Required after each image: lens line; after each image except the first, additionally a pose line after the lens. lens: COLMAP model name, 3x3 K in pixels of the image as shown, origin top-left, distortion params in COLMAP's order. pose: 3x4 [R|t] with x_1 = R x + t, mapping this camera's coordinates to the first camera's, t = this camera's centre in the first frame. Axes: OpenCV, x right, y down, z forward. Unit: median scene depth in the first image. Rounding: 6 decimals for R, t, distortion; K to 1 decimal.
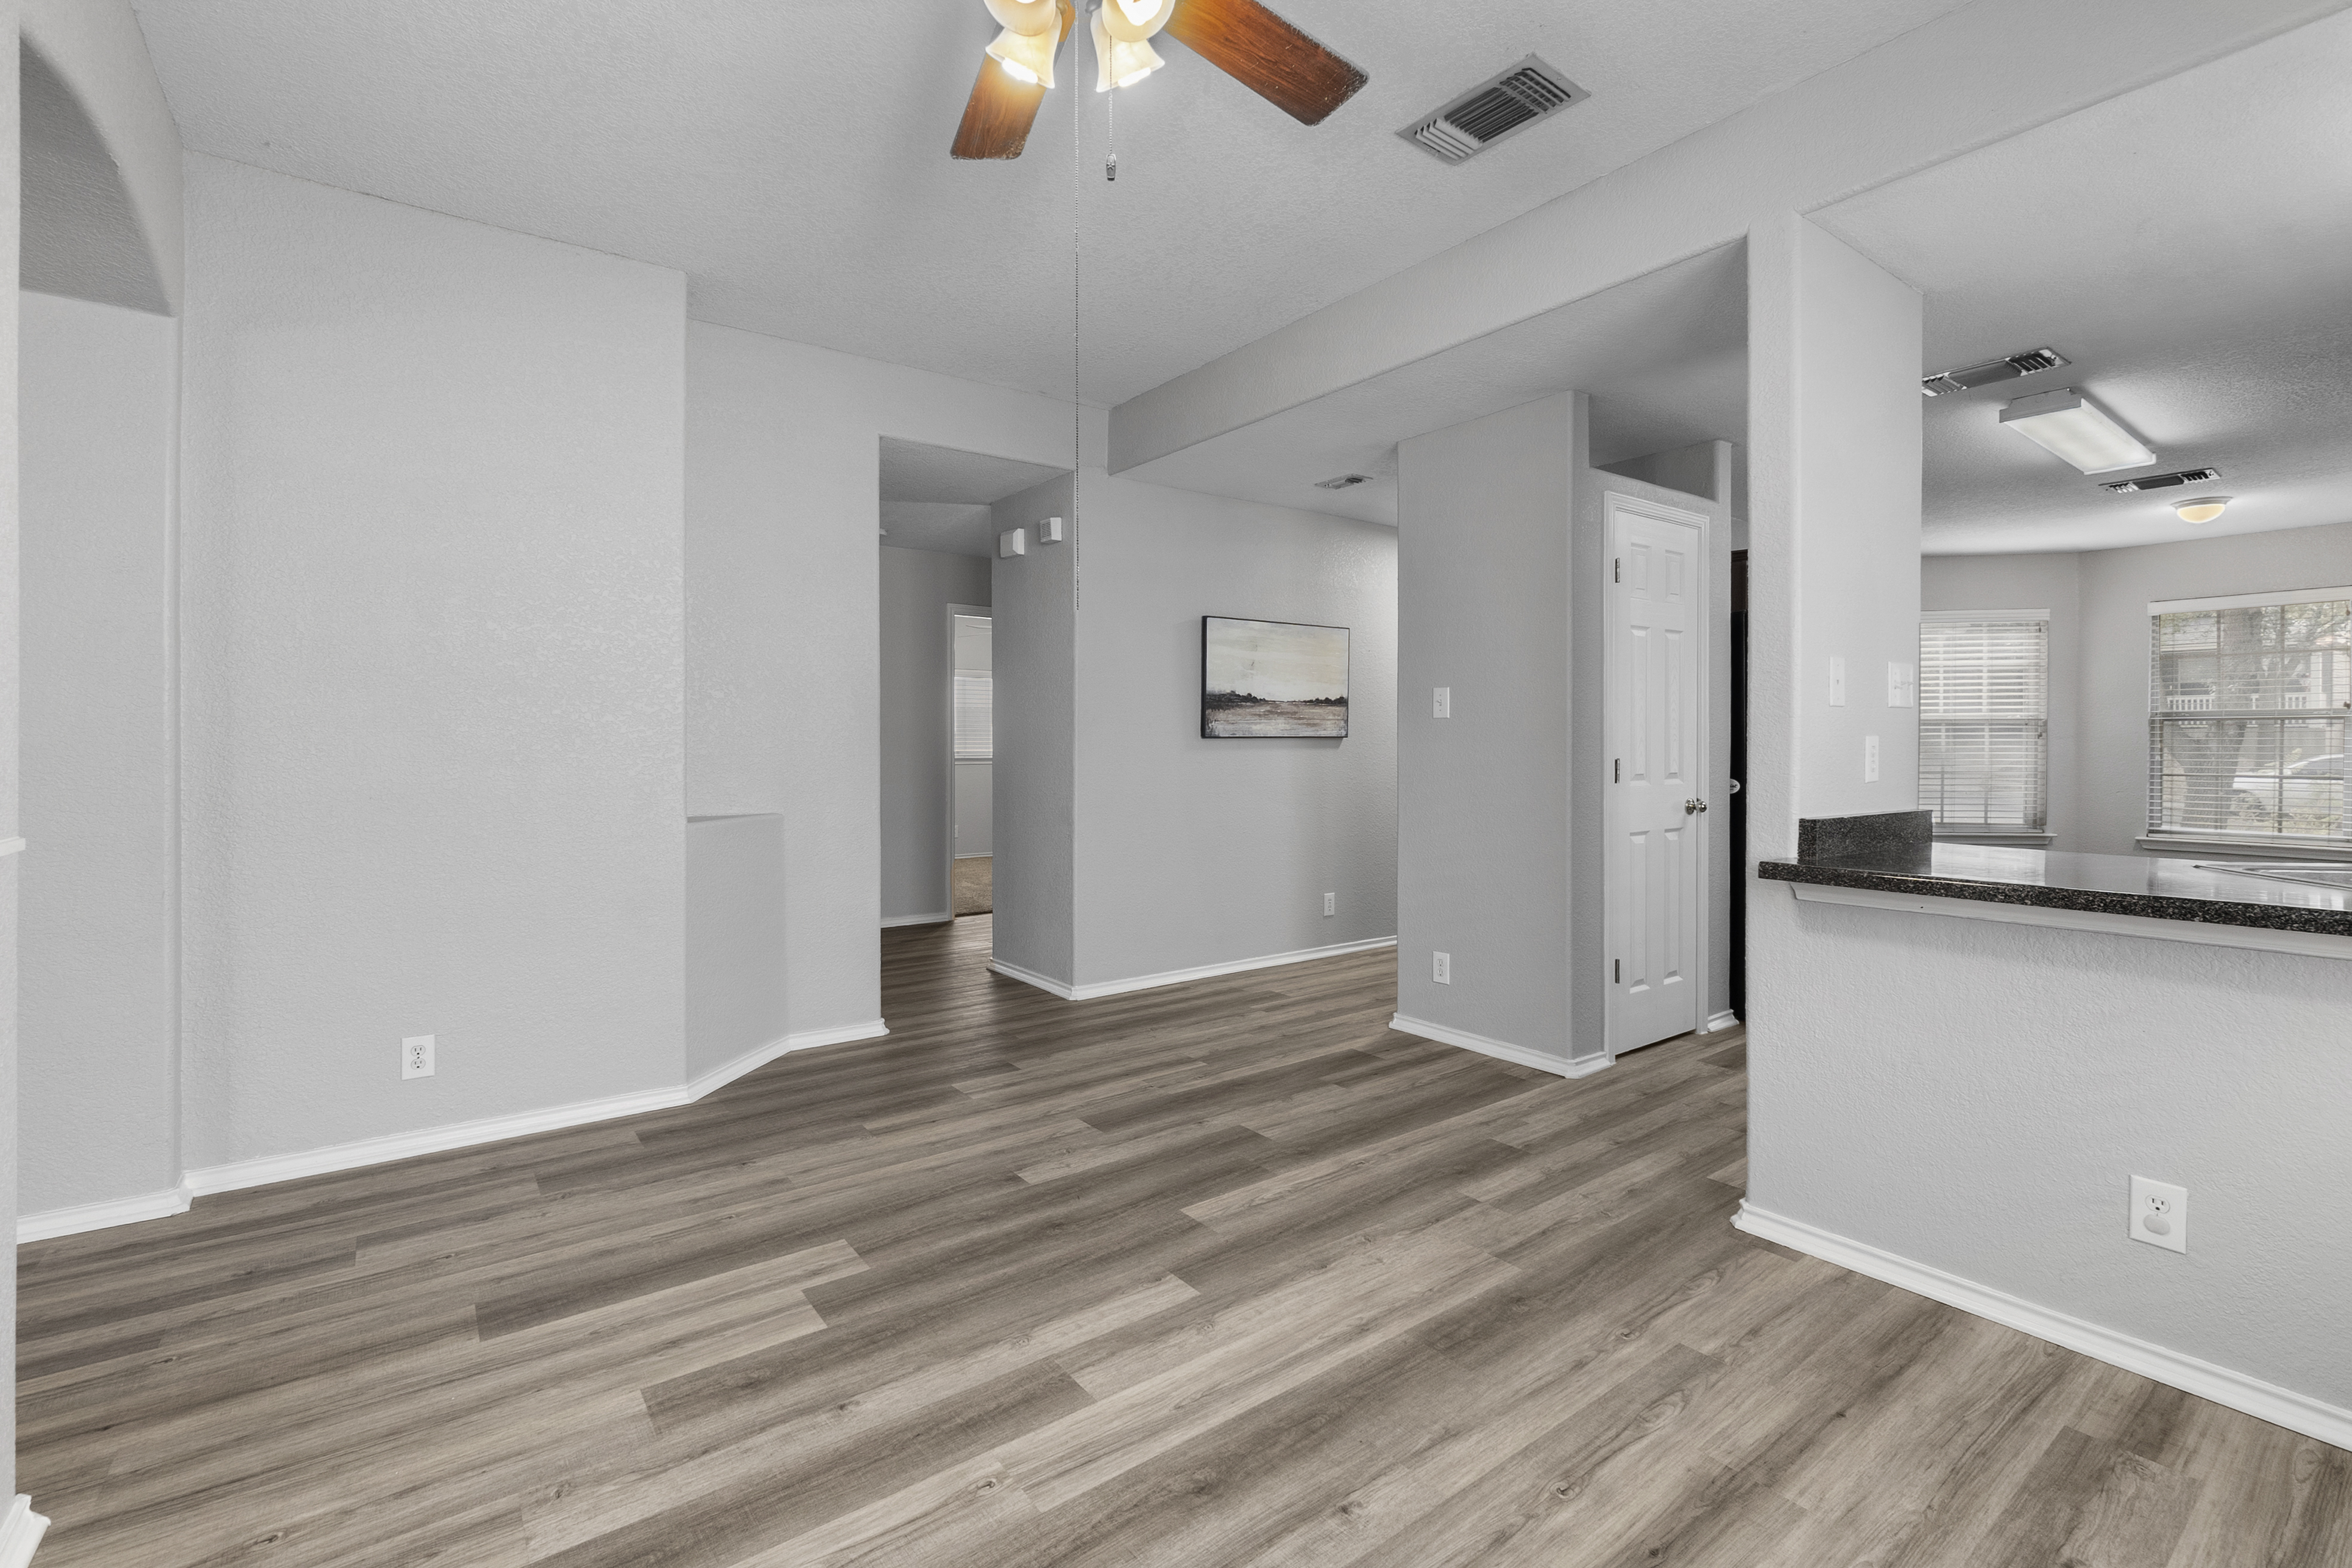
lens RADIAL K [[1033.4, 0, 1177.8], [0, 1033.4, 746.8], [0, 0, 1]] dist [0.001320, 0.000123]
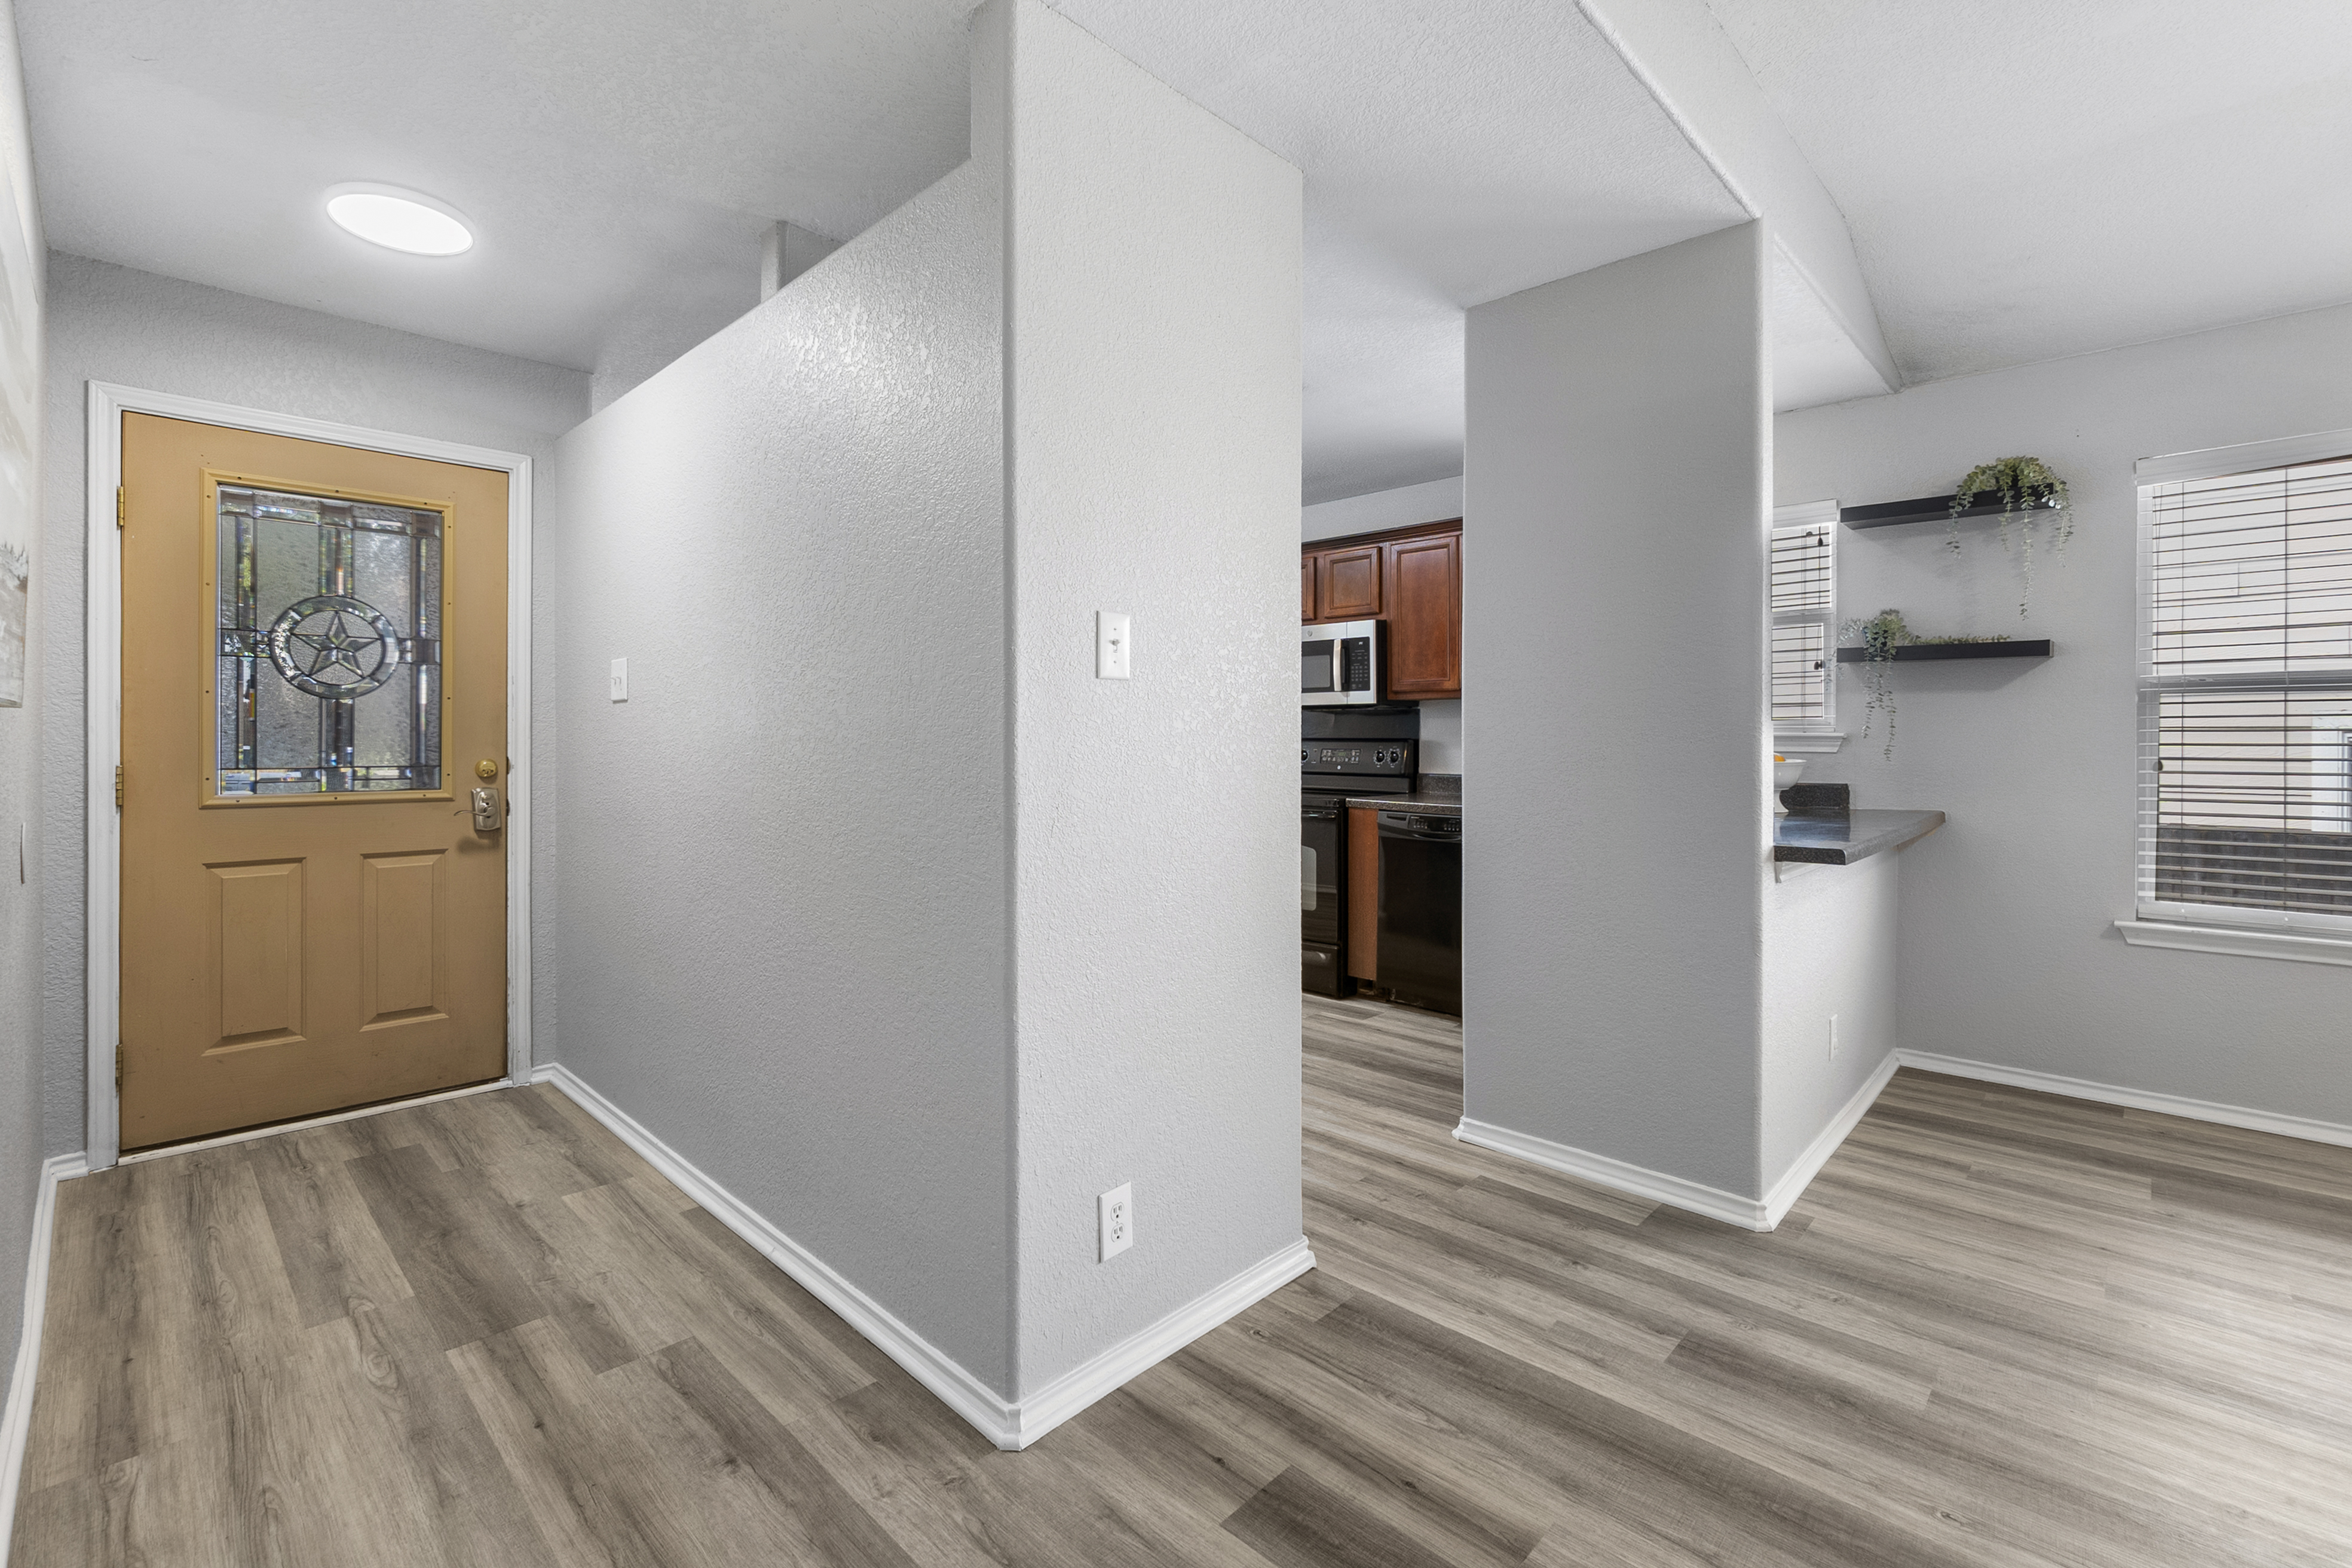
lens RADIAL K [[1033.4, 0, 1164.3], [0, 1033.4, 784.5], [0, 0, 1]] dist [0.001320, 0.000123]
pose [[-0.161489, -0.043738, 0.985905, -0.233858], [0.001969, 0.999001, 0.044641, -0.002272], [-0.986873, 0.009151, -0.161242, 1.274250]]
